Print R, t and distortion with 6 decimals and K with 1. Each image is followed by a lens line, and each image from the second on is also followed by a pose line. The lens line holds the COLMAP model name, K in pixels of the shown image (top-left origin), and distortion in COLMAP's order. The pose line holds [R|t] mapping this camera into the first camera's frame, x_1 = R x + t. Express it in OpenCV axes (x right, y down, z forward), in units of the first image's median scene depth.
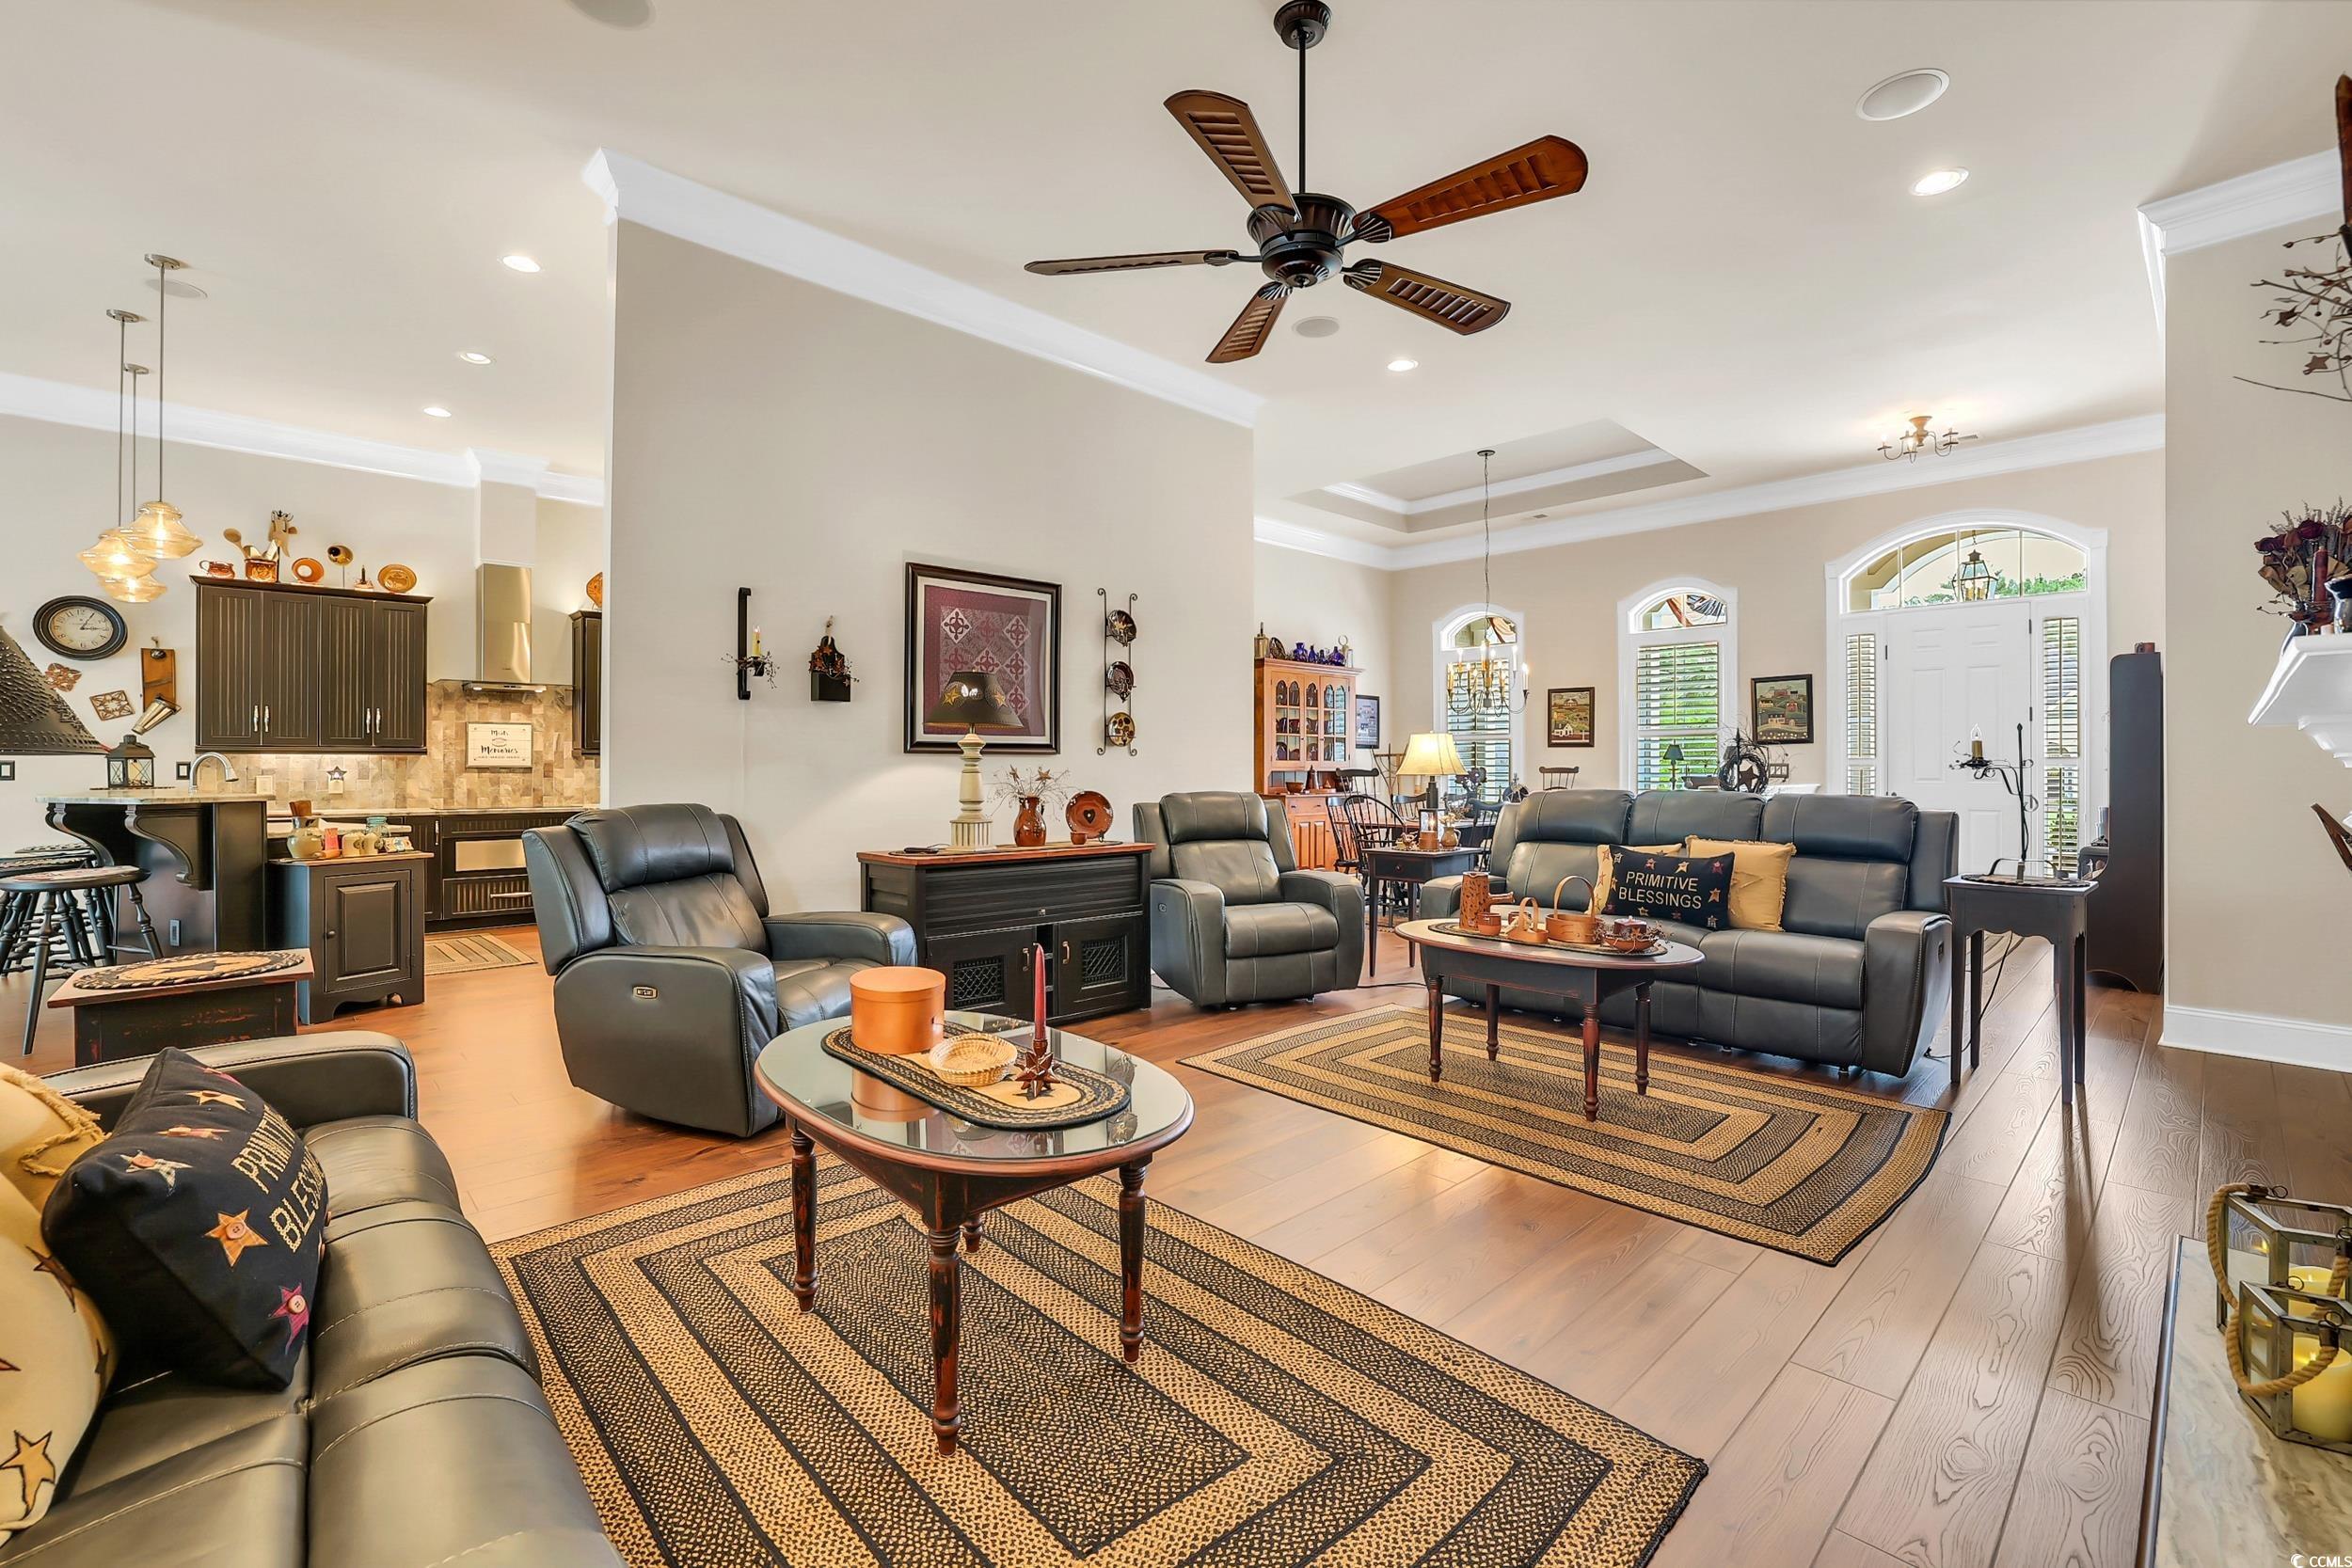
lens RADIAL K [[996.1, 0, 1182.0], [0, 996.1, 774.7], [0, 0, 1]] dist [0.000040, 0.000005]
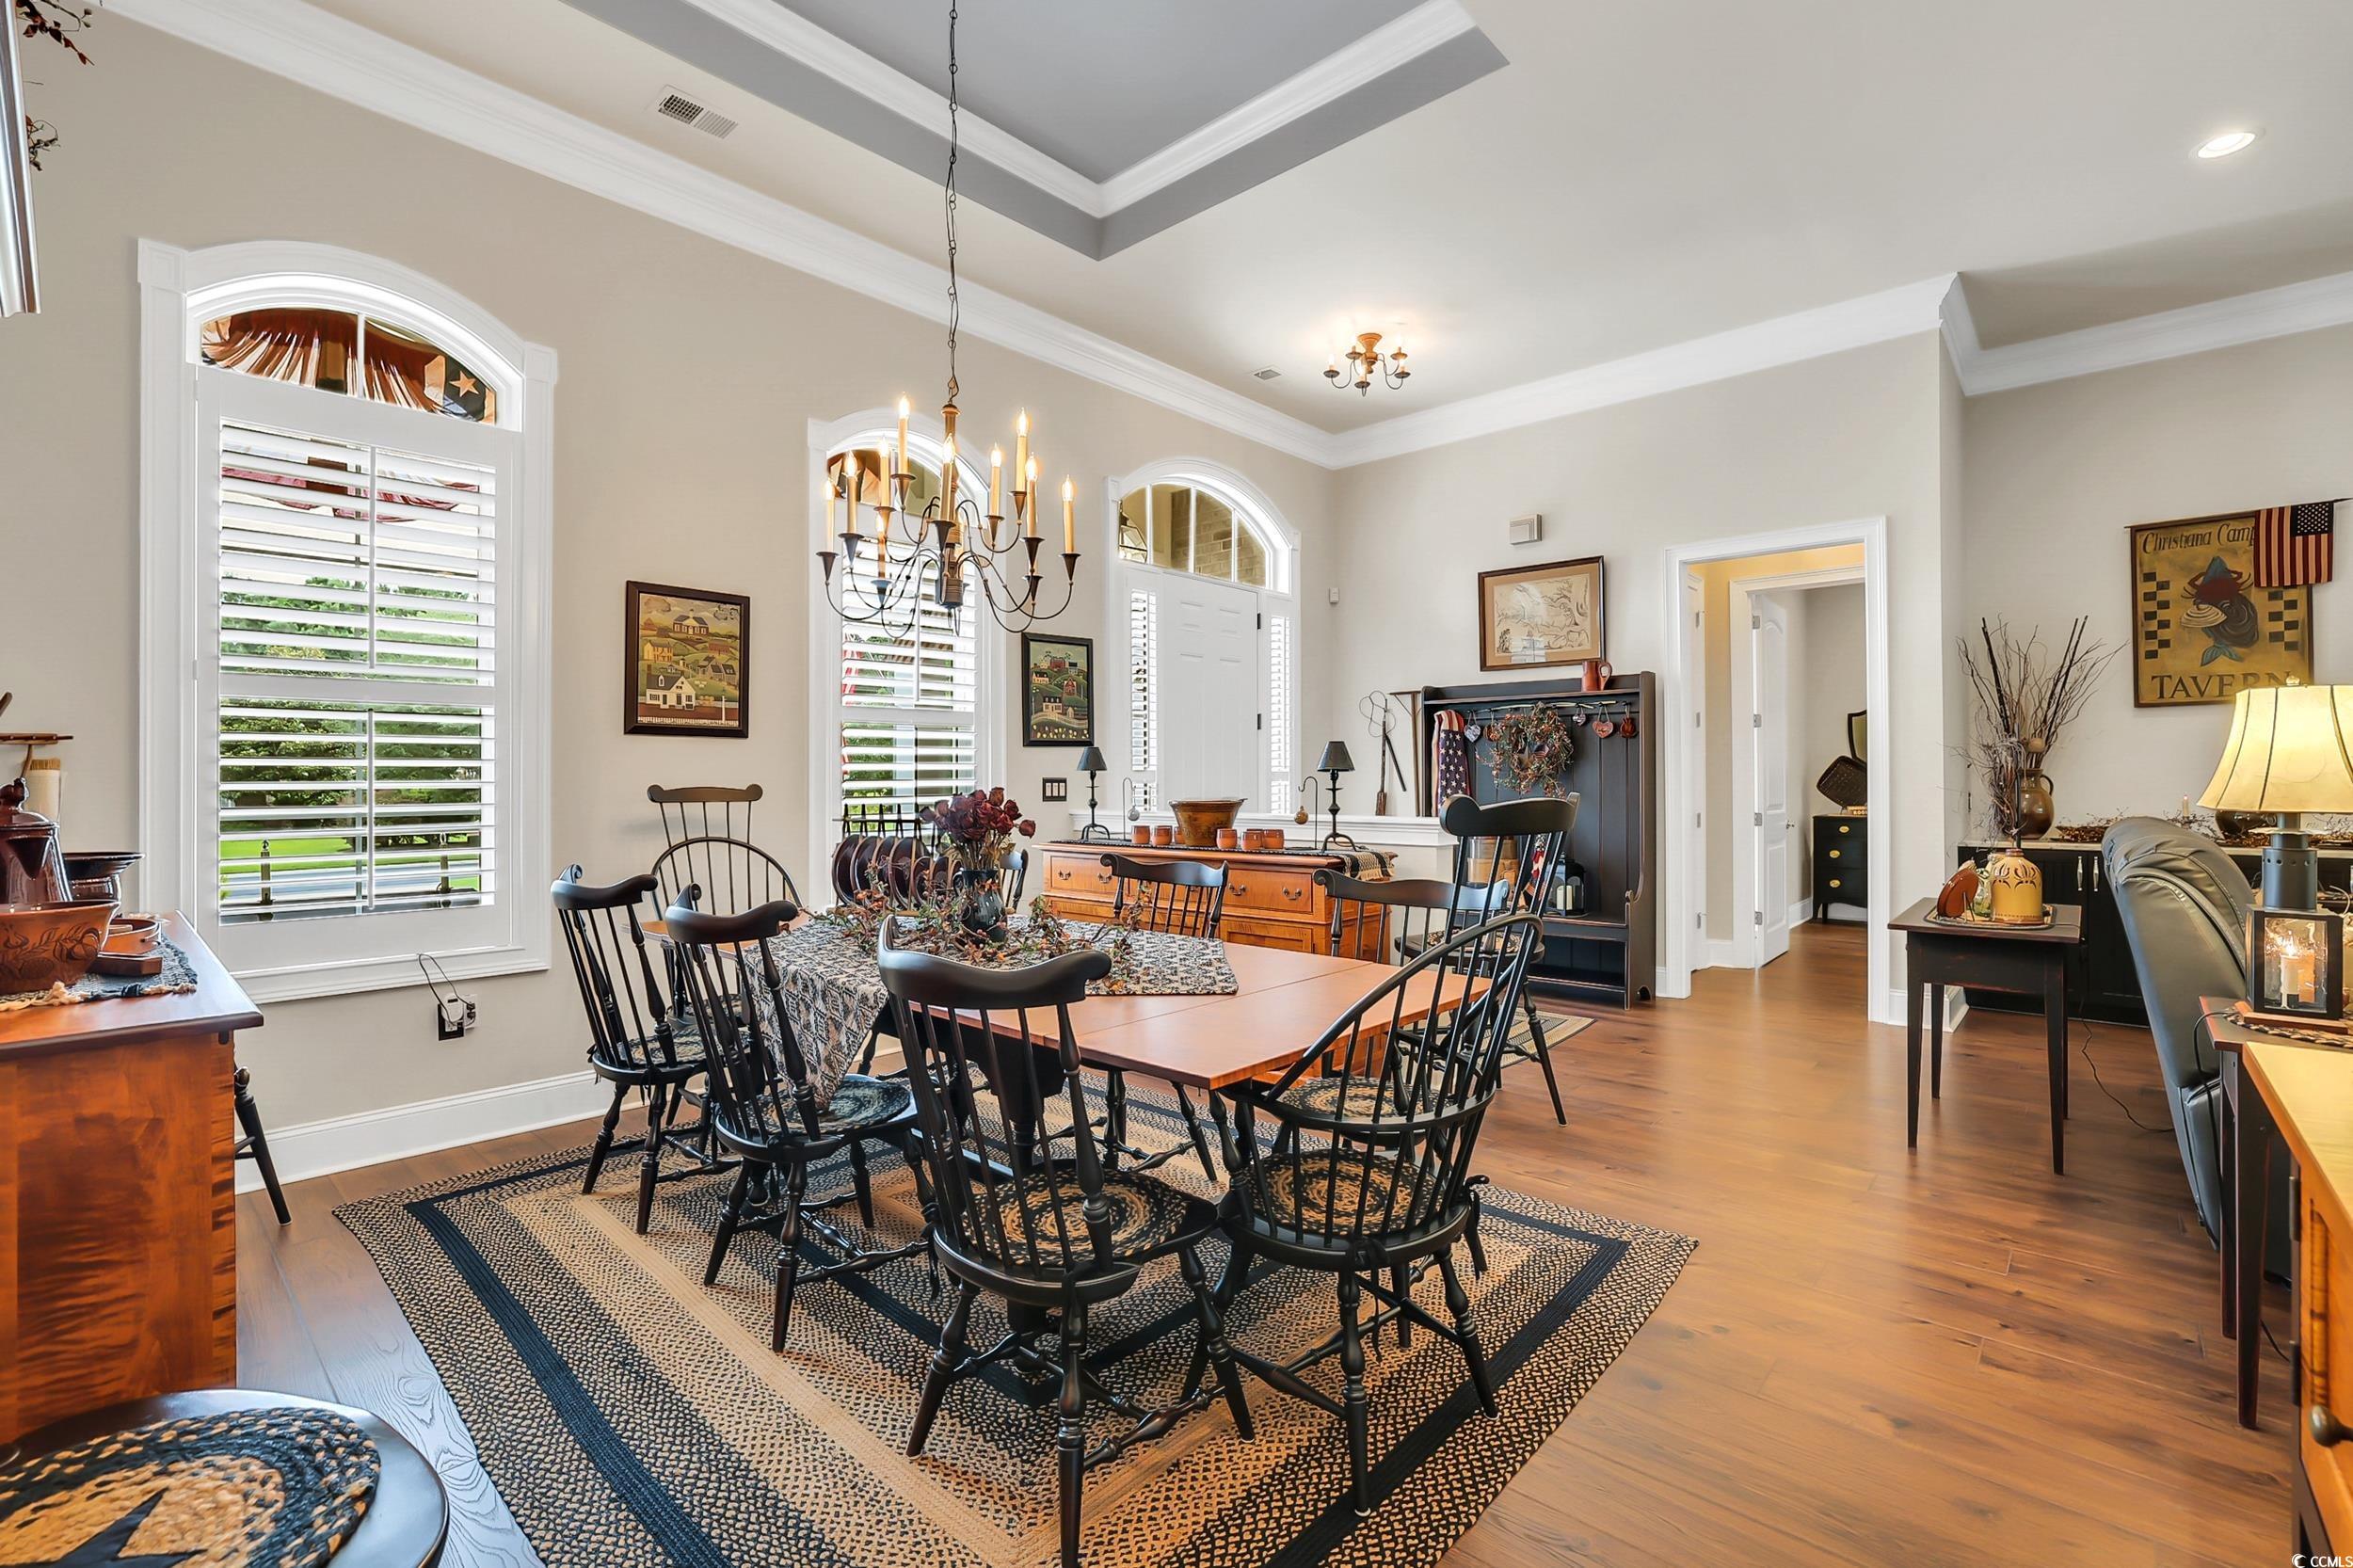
lens RADIAL K [[1025.5, 0, 1181.7], [0, 1025.5, 767.8], [0, 0, 1]] dist [-0.000870, -0.000007]
pose [[-0.067904, -0.000595, 0.997692, -0.042701], [0.002228, 0.999997, 0.000748, -0.016900], [-0.997689, 0.002274, -0.067902, 0.953766]]
